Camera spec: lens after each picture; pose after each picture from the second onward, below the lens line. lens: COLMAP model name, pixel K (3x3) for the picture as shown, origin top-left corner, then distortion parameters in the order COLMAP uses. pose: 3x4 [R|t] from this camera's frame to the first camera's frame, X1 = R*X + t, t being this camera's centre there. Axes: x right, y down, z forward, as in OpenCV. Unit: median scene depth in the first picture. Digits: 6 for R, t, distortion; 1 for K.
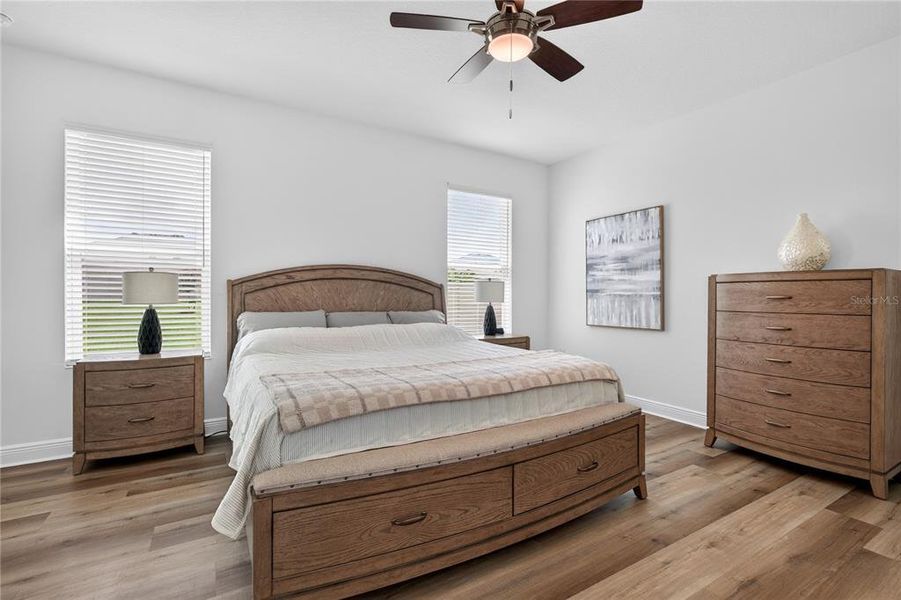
lens RADIAL K [[409.5, 0, 447.7], [0, 409.5, 303.1], [0, 0, 1]] dist [0.002334, 0.000362]
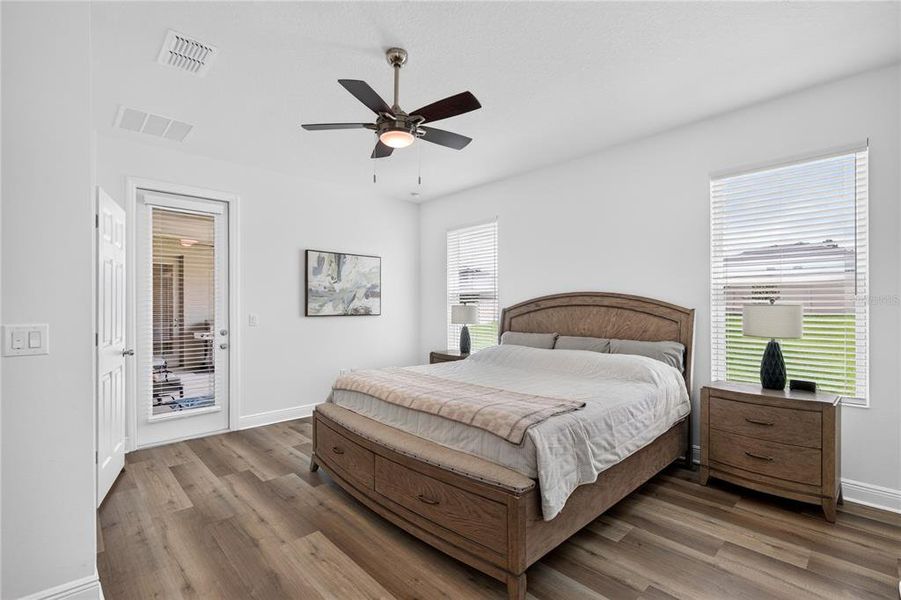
lens RADIAL K [[410.6, 0, 450.5], [0, 410.6, 300.0], [0, 0, 1]] dist [0.043064, 0.000054]
pose [[0.245408, -0.038888, -0.968639, 0.699349], [-0.040012, 0.997937, -0.050201, -0.006068], [0.968594, 0.051077, 0.243346, 0.417193]]
